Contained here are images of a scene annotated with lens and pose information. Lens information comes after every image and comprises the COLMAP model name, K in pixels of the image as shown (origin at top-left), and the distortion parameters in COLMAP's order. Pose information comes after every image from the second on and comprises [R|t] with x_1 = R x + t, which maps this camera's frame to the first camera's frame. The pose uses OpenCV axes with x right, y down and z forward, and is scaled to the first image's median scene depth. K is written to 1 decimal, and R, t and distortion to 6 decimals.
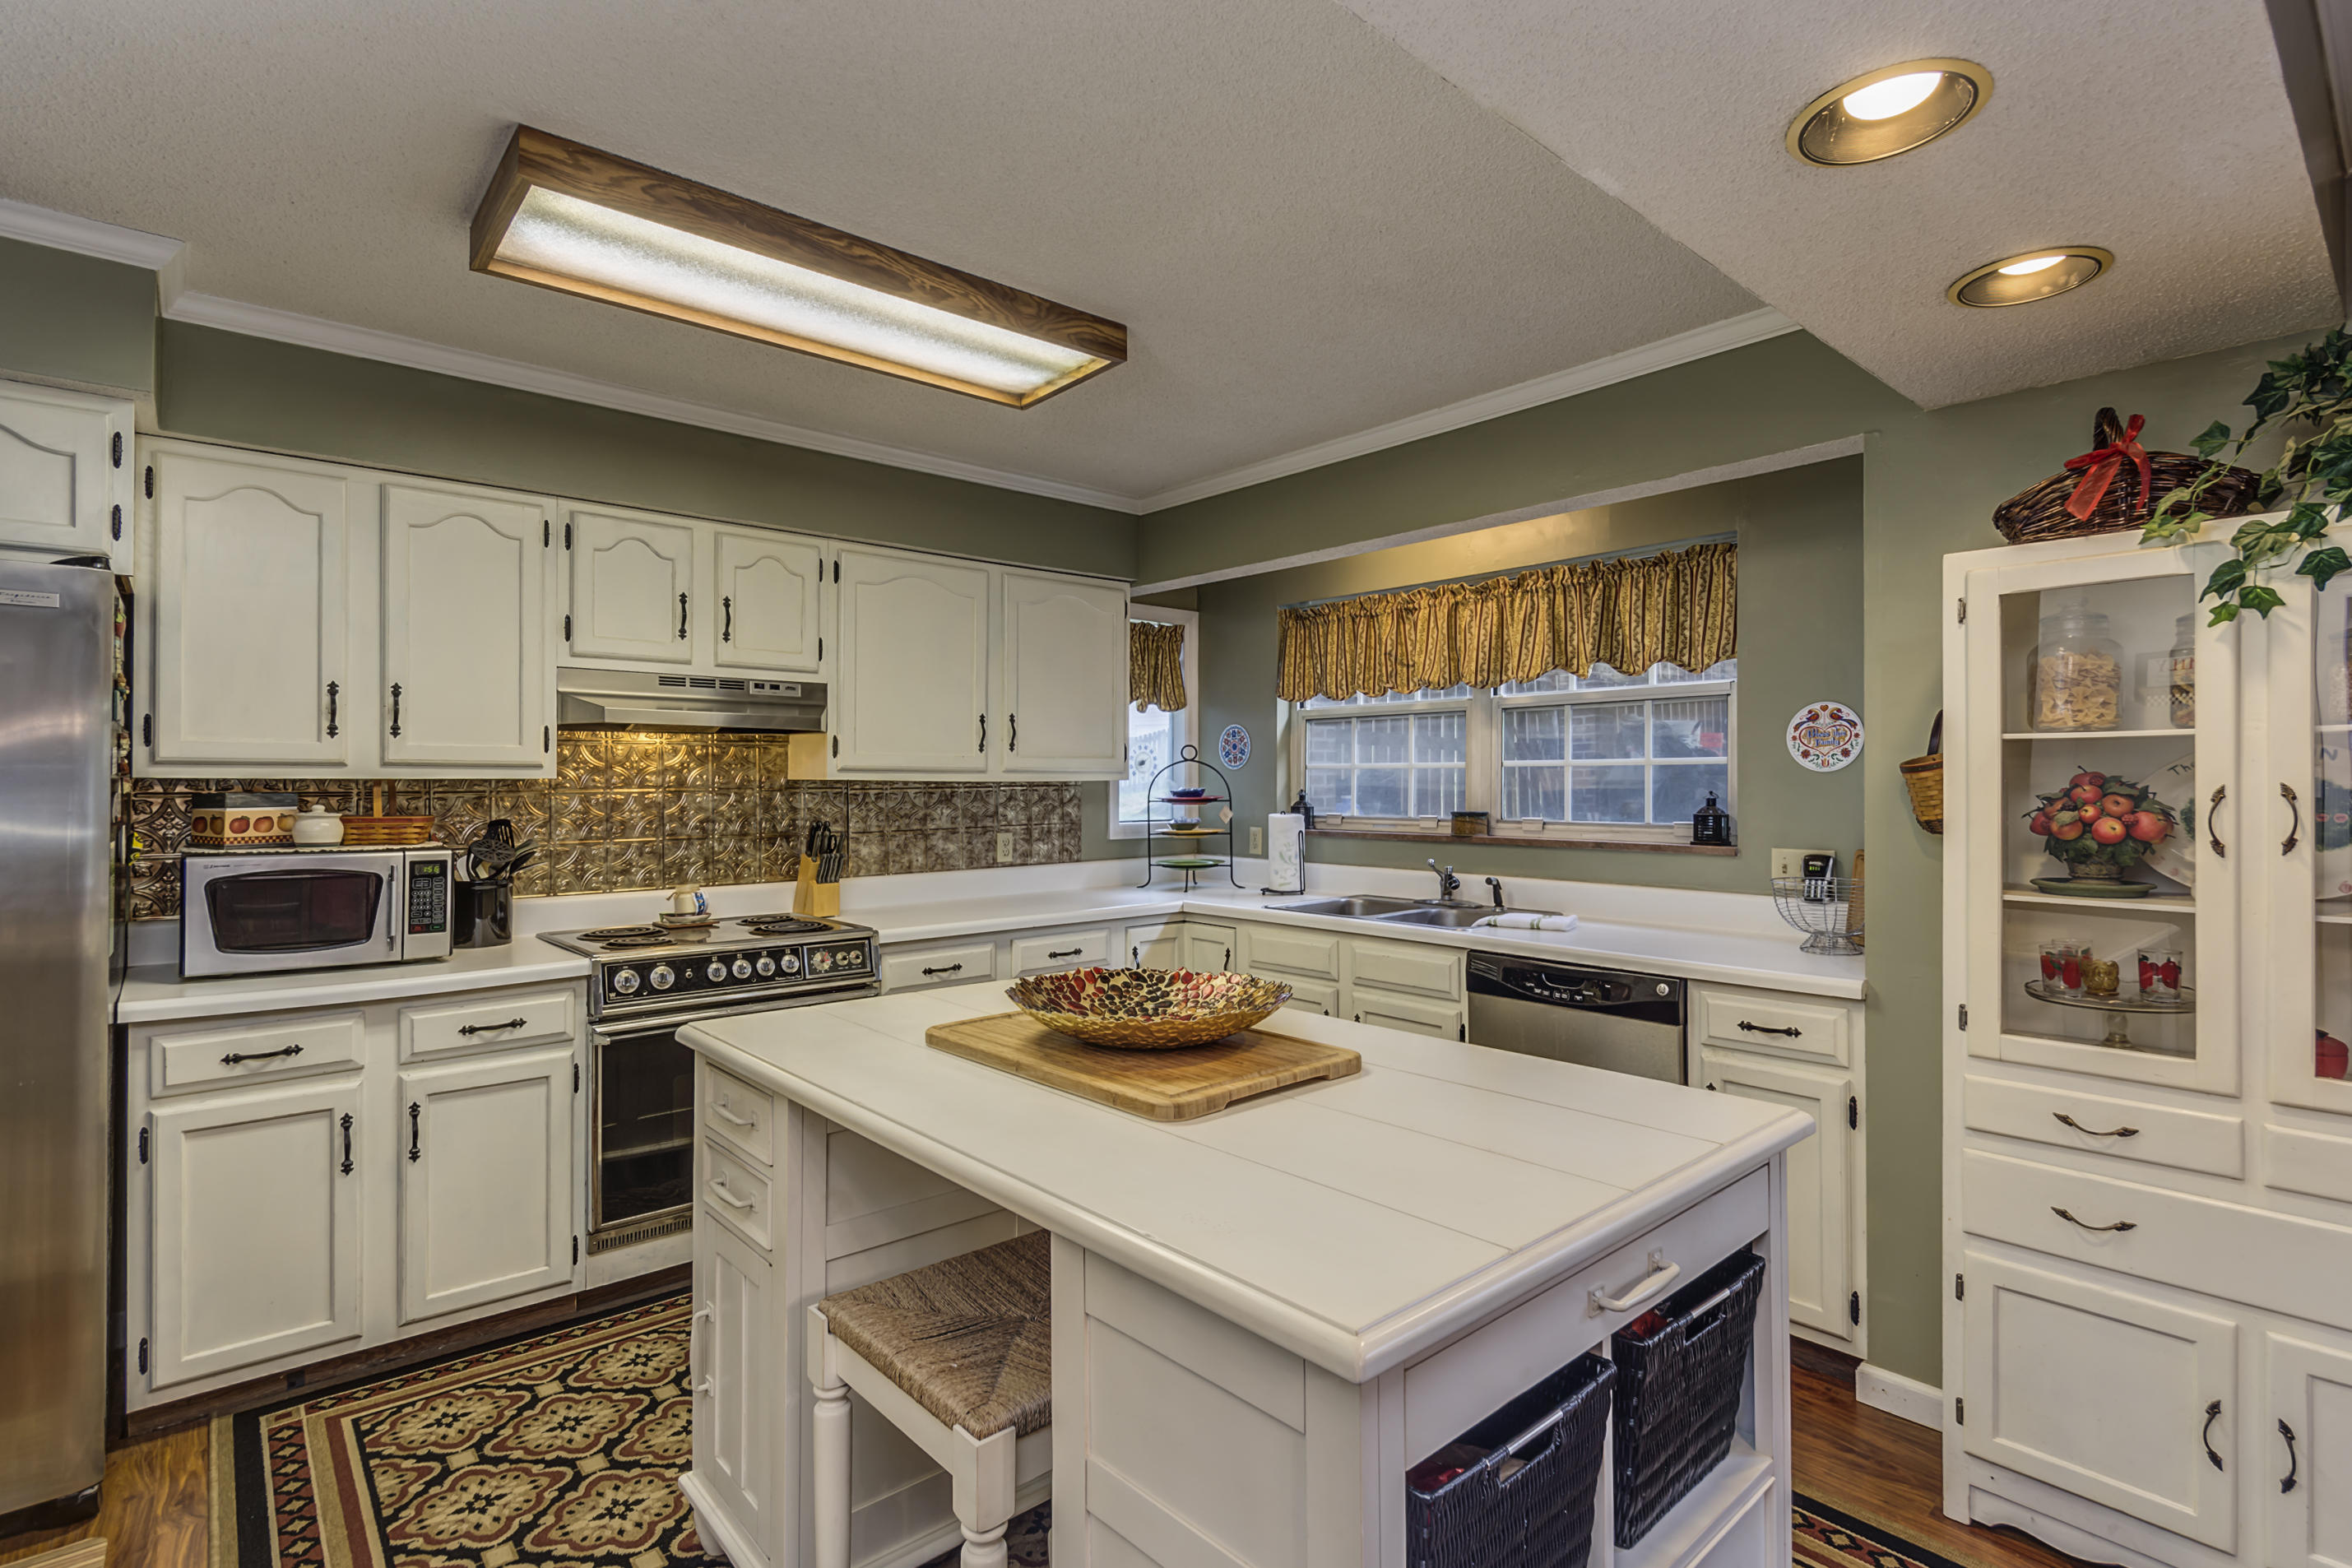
lens RADIAL K [[1107.1, 0, 1173.4], [0, 1107.1, 778.8], [0, 0, 1]] dist [-0.004155, -0.000195]
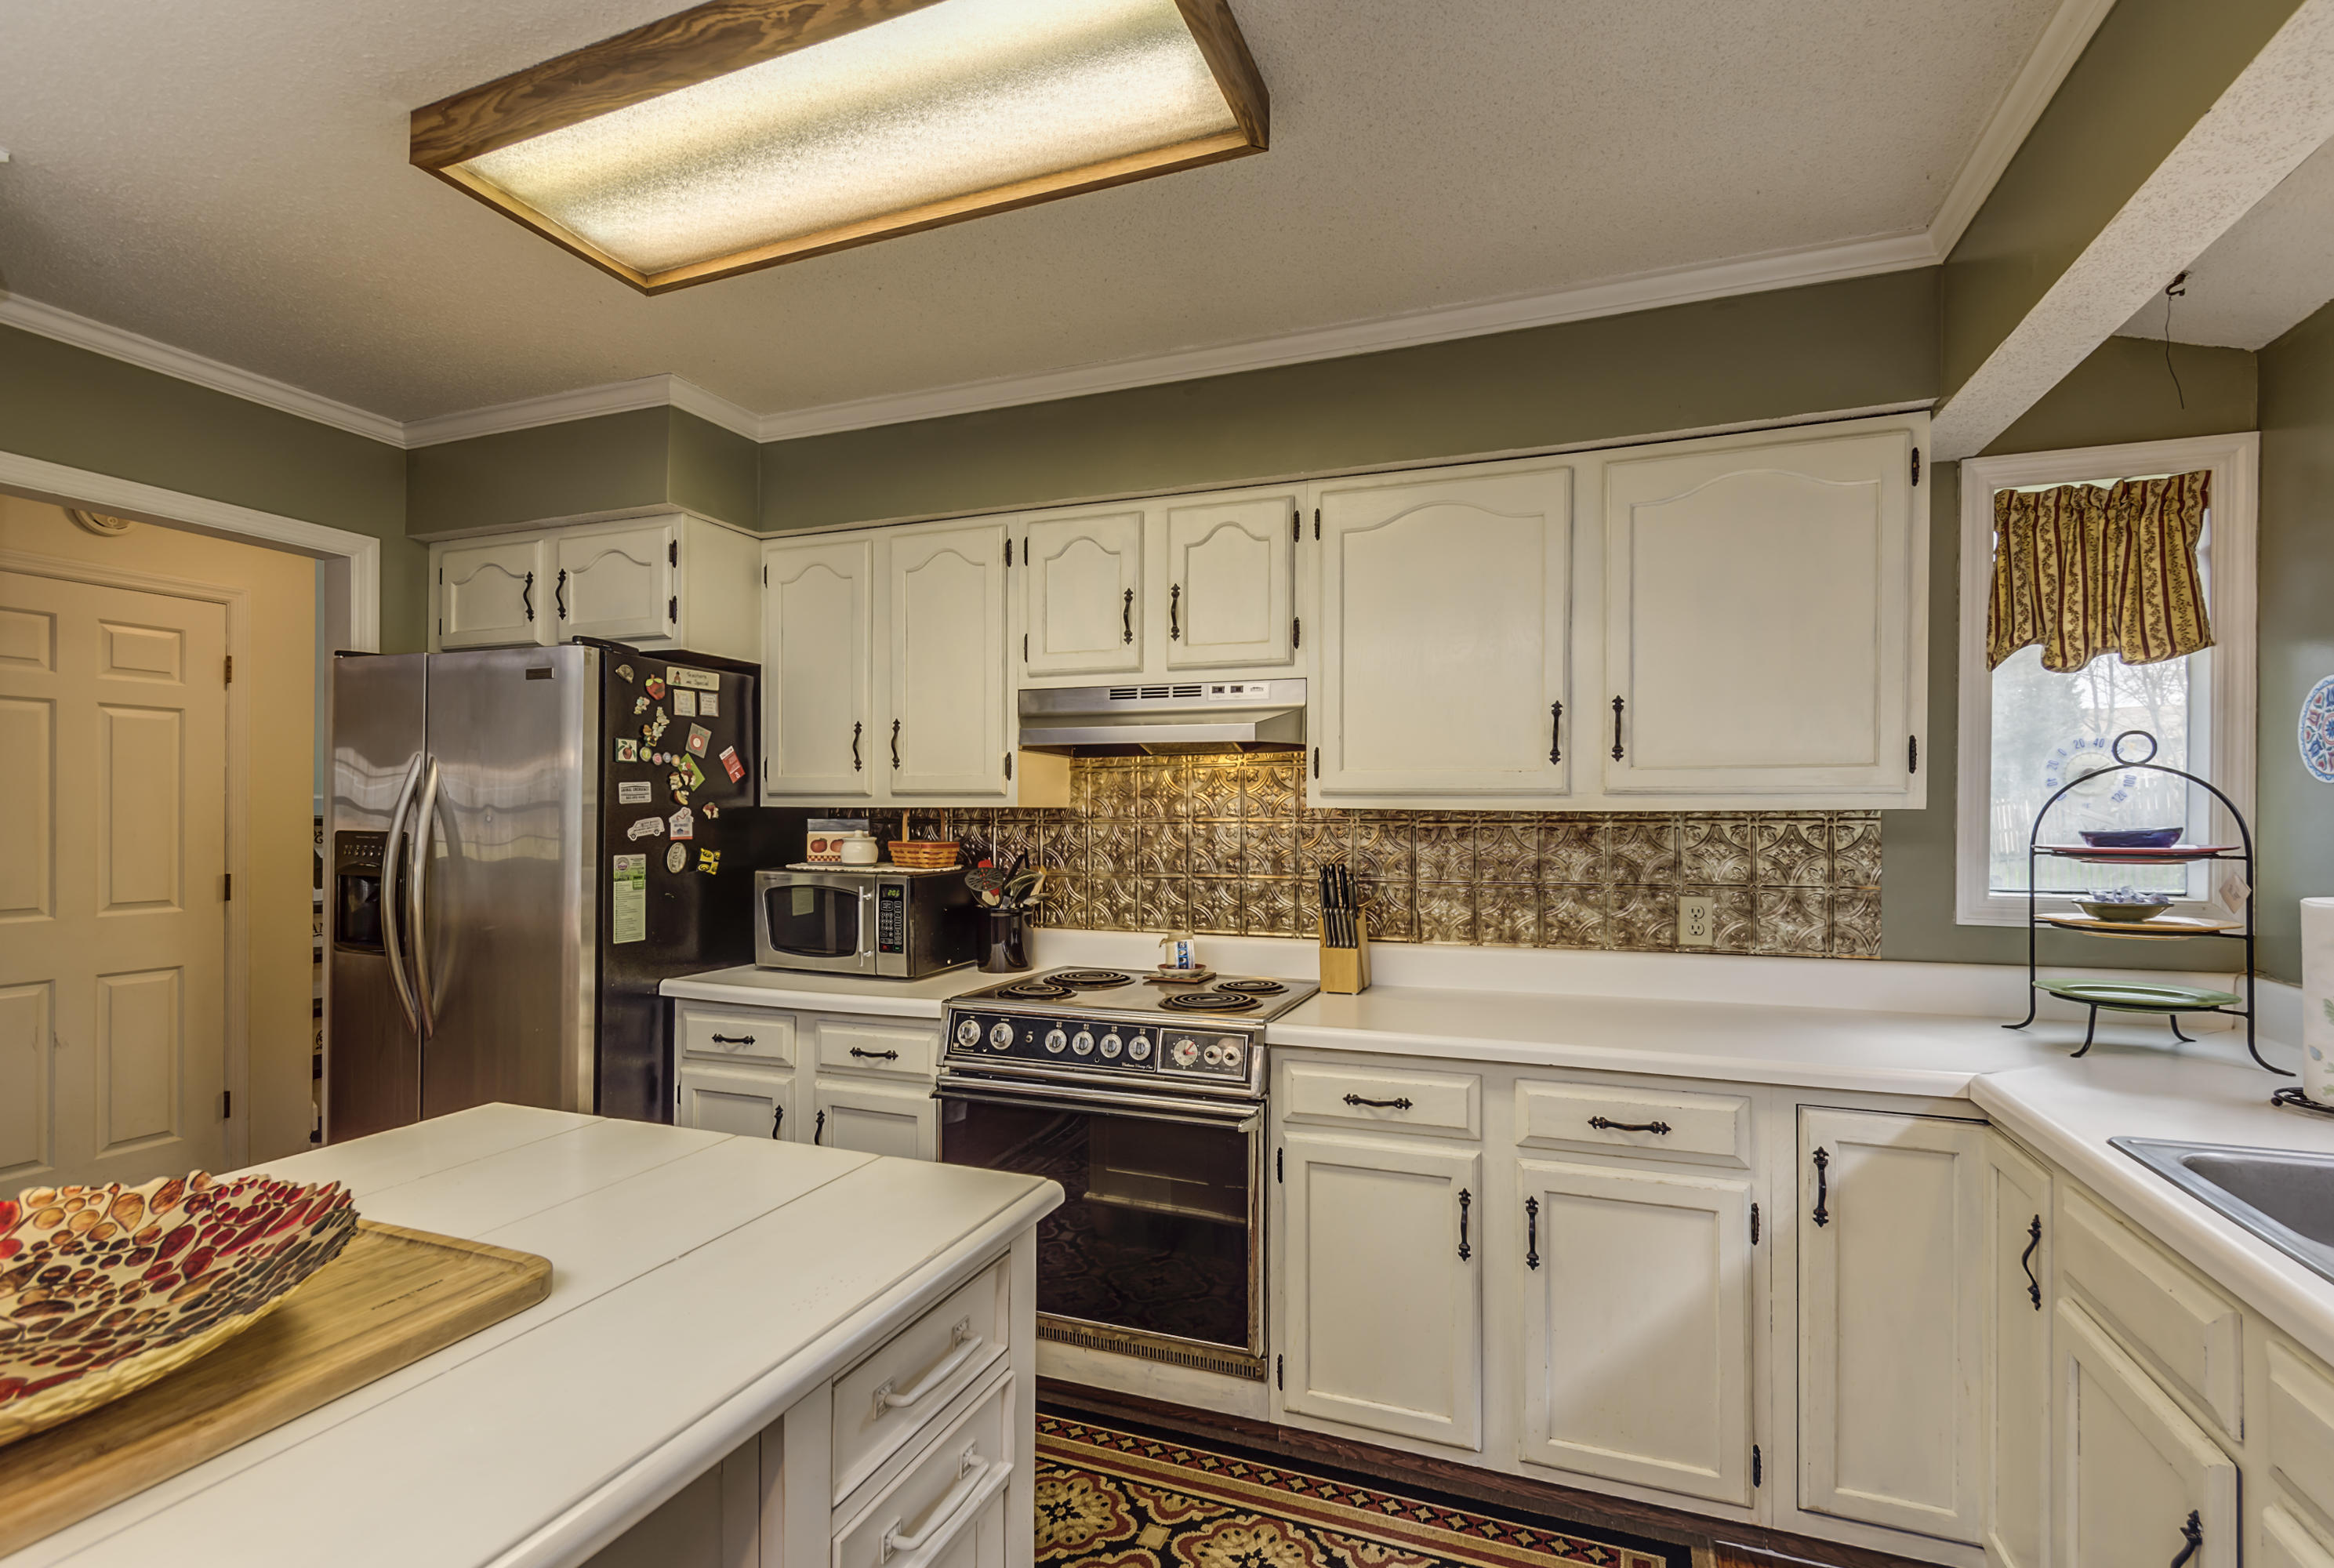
lens RADIAL K [[1090.2, 0, 1166.6], [0, 1090.2, 804.7], [0, 0, 1]] dist [0.003596, 0.000291]
pose [[0.466784, -0.000955, -0.884371, 0.259151], [0.001444, 0.999999, -0.000318, -0.001325], [0.884370, -0.001129, 0.466785, 0.517391]]
